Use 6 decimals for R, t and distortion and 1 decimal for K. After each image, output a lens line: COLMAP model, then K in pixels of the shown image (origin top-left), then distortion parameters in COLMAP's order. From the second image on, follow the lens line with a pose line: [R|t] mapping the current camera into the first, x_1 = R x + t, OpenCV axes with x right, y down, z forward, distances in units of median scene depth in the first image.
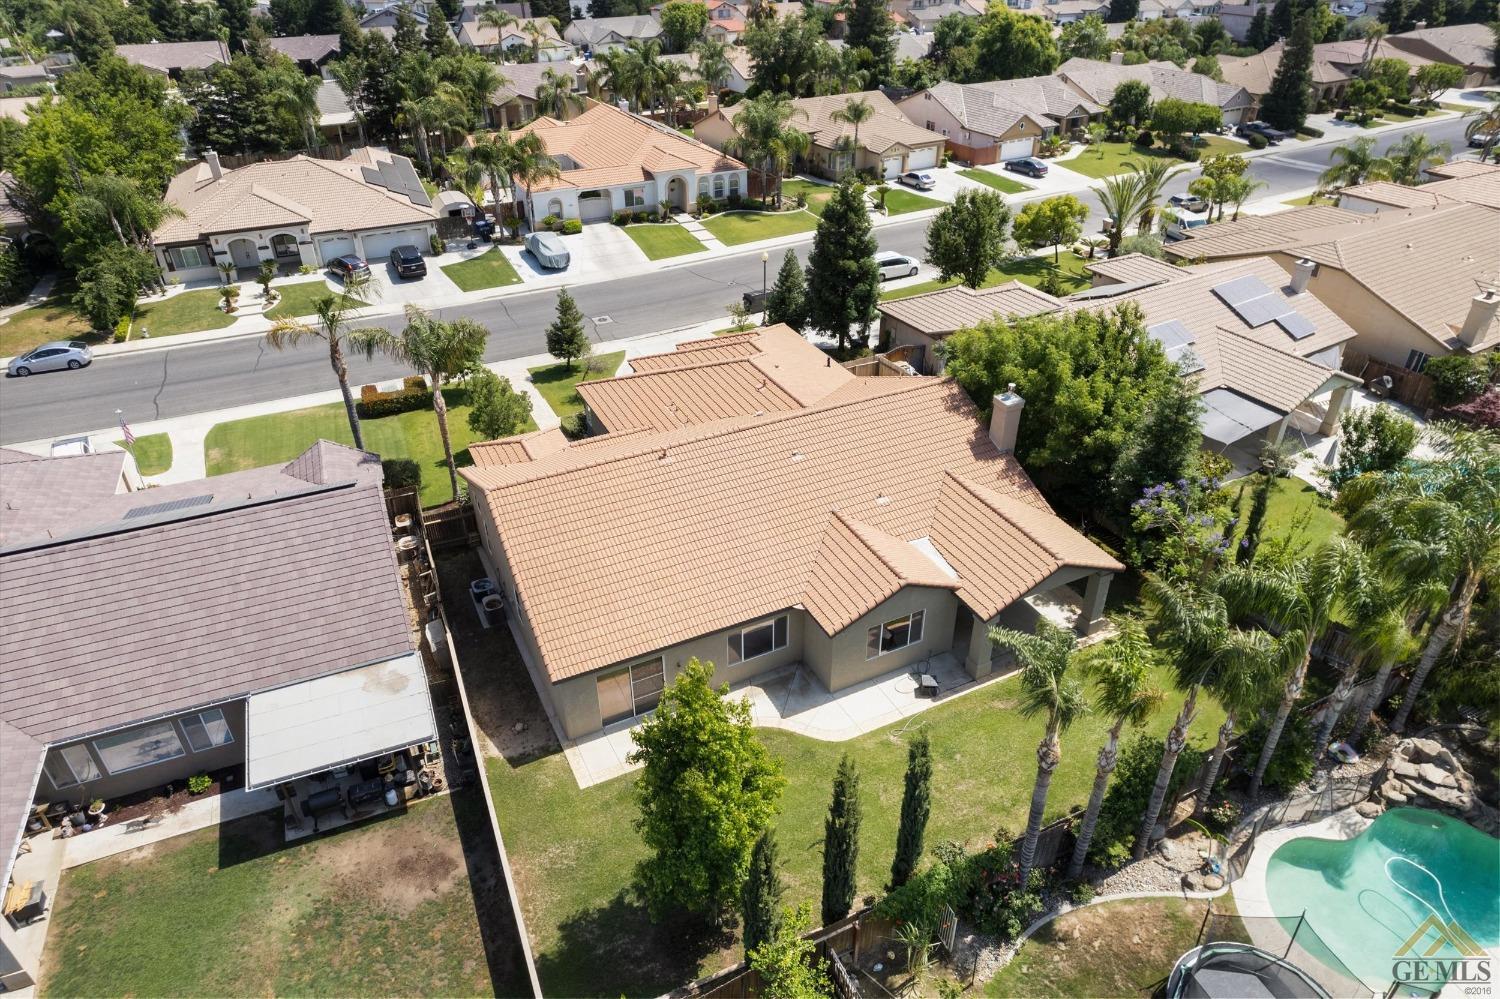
lens RADIAL K [[977.6, 0, 756.8], [0, 977.6, 495.3], [0, 0, 1]] dist [-0.003325, 0.000908]
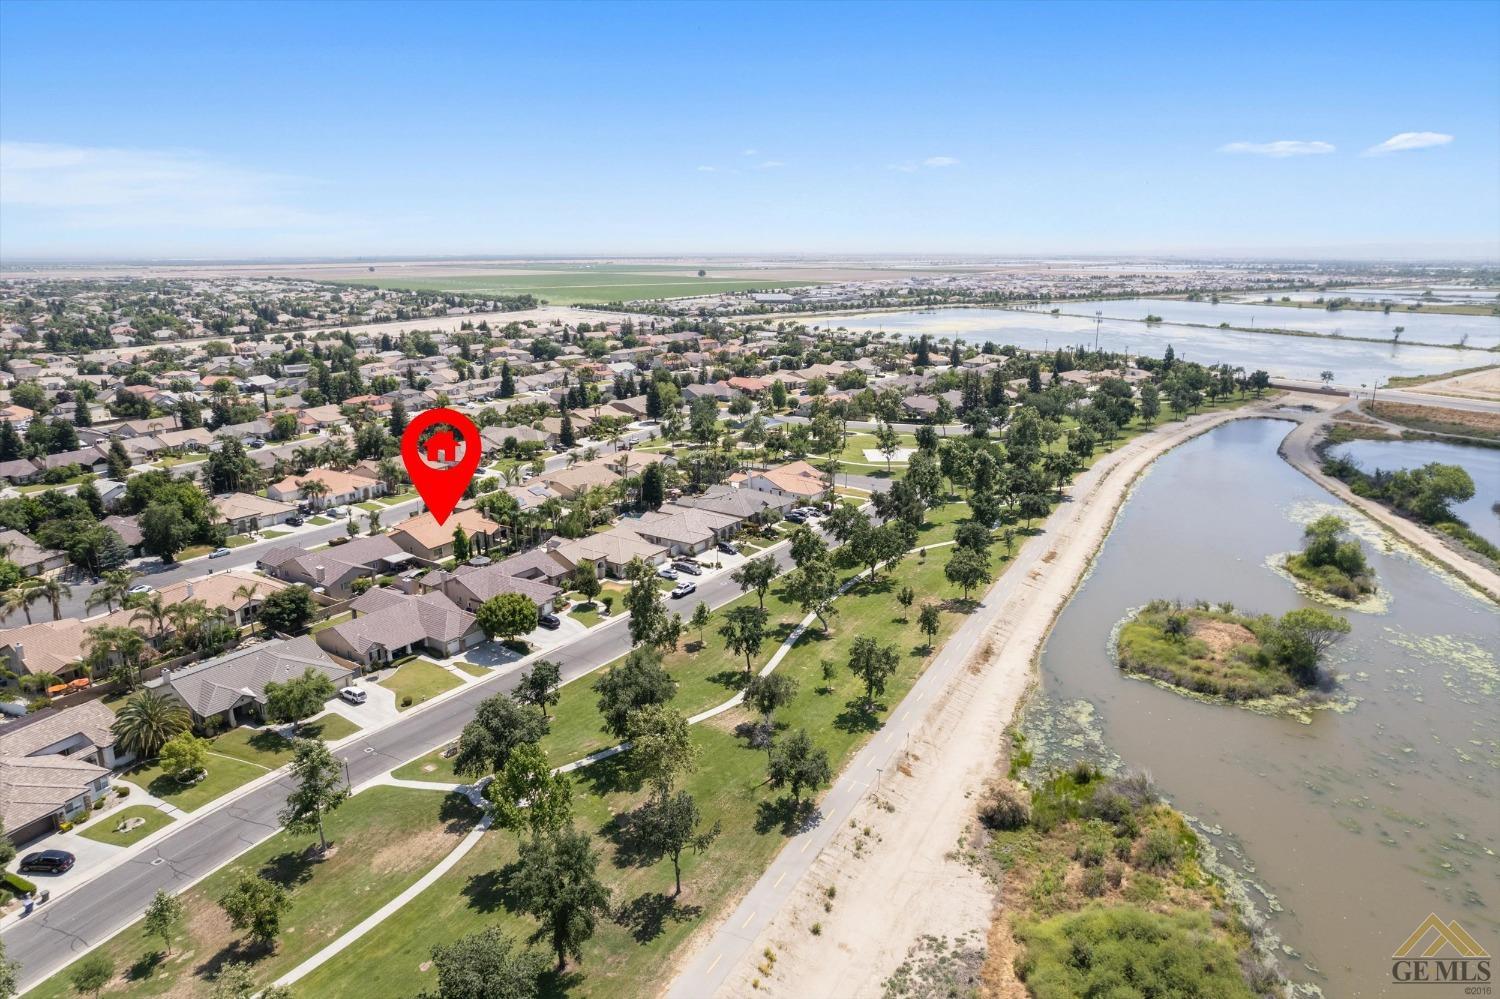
lens RADIAL K [[751.2, 0, 750.0], [0, 751.2, 499.5], [0, 0, 1]] dist [-0.014775, 0.001237]
pose [[0.812182, -0.153493, 0.562851, -0.279975], [0.304497, 0.934465, -0.184547, 0.336544], [-0.497637, 0.321272, 0.805693, -0.980679]]
